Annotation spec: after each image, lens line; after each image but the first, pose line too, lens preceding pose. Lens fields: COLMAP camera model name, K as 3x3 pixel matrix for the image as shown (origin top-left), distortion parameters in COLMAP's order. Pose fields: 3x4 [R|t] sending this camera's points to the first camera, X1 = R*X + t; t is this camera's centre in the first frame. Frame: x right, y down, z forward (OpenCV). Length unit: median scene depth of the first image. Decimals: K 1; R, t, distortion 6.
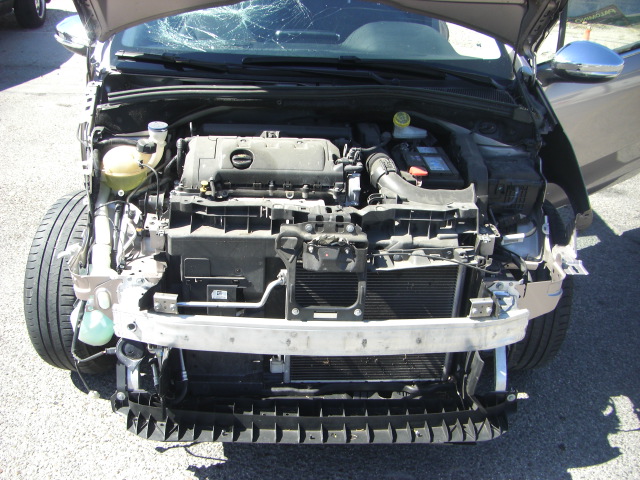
lens RADIAL K [[723.6, 0, 303.9], [0, 723.6, 256.7], [0, 0, 1]] dist [-0.155157, 0.000000]
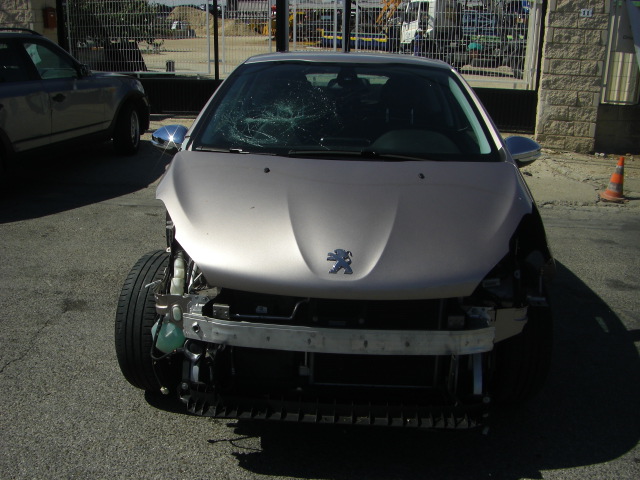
lens RADIAL K [[723.6, 0, 306.3], [0, 723.6, 257.6], [0, 0, 1]] dist [-0.155157, 0.000000]
pose [[0.994511, 0.013984, -0.103694, 0.103245], [-0.034241, 0.979958, -0.196239, 0.214210], [0.098871, 0.198712, 0.975058, -0.325558]]
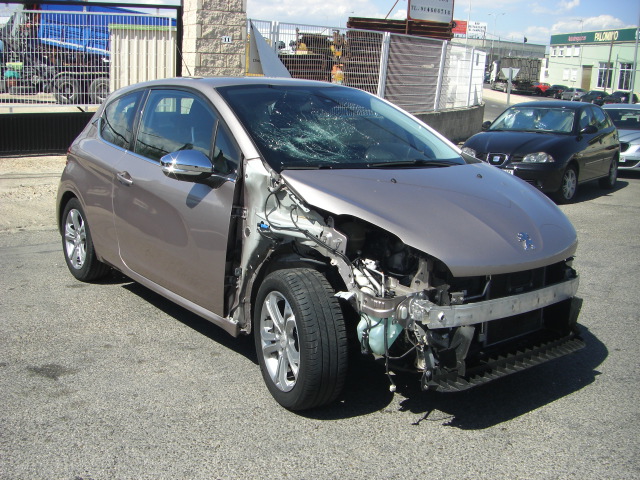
lens RADIAL K [[723.6, 0, 312.2], [0, 723.6, 256.7], [0, 0, 1]] dist [-0.155157, 0.000000]
pose [[0.817148, -0.138723, 0.559486, -1.248027], [0.262567, 0.953645, -0.147034, 0.119607], [-0.513154, 0.267051, 0.815694, -0.159361]]
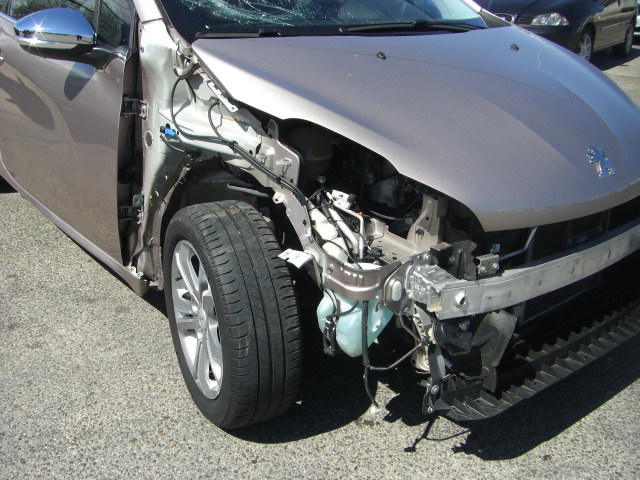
lens RADIAL K [[723.6, 0, 302.1], [0, 723.6, 258.8], [0, 0, 1]] dist [-0.155157, 0.000000]
pose [[0.813340, -0.246699, 0.526894, -0.817020], [0.267855, 0.962737, 0.037292, -0.038707], [-0.516461, 0.110800, 0.849112, 0.304991]]
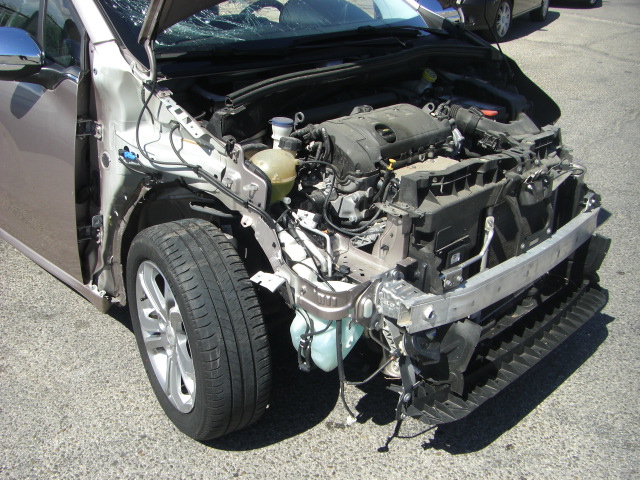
lens RADIAL K [[723.6, 0, 314.4], [0, 723.6, 257.6], [0, 0, 1]] dist [-0.155157, 0.000000]
pose [[0.729663, -0.316042, 0.606391, -0.856695], [0.310409, 0.943239, 0.118091, -0.127244], [-0.609294, 0.102063, 0.786349, 0.307434]]
